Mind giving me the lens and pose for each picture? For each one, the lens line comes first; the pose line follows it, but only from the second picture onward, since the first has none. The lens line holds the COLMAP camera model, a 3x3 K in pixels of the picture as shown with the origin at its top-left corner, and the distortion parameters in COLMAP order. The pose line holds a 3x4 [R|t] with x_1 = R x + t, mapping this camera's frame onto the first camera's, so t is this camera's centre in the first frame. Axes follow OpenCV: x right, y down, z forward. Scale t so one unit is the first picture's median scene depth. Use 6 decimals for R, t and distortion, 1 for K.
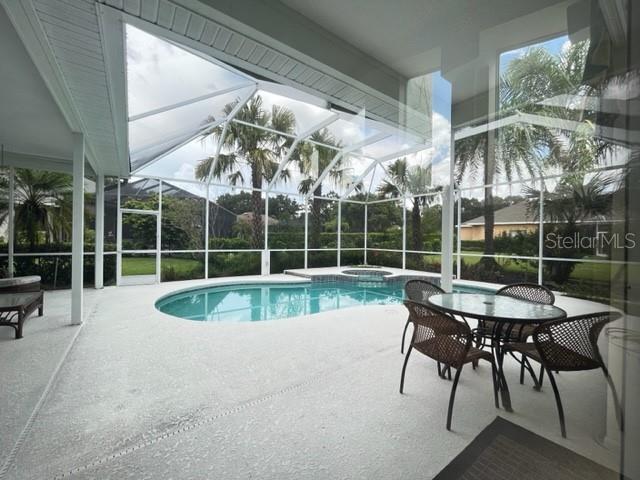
lens RADIAL K [[260.3, 0, 317.7], [0, 260.3, 241.4], [0, 0, 1]] dist [-0.007063, 0.000008]
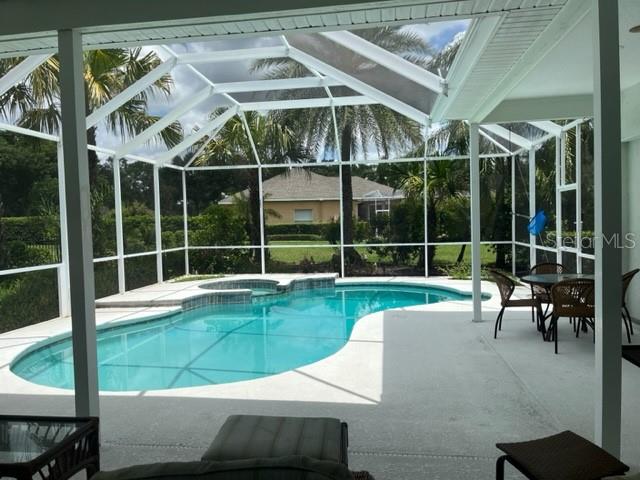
lens RADIAL K [[488.5, 0, 318.7], [0, 488.5, 240.5], [0, 0, 1]] dist [0.010588, 0.001739]
pose [[0.691652, -0.058155, 0.719885, -0.525310], [0.041185, 0.998307, 0.041077, -0.026180], [-0.721055, 0.001237, 0.692876, 0.044661]]
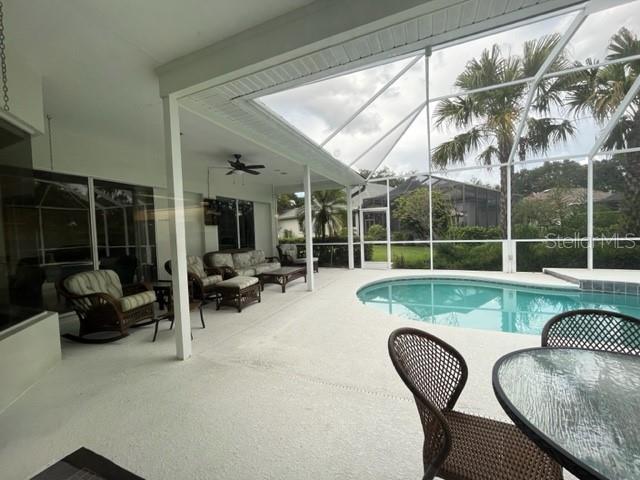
lens RADIAL K [[260.3, 0, 317.7], [0, 260.3, 238.3], [0, 0, 1]] dist [-0.007063, 0.000008]
pose [[0.512041, -0.009746, -0.858906, 0.174891], [0.036298, 0.999288, 0.010301, -0.001272], [0.858194, -0.036451, 0.512030, 0.110725]]
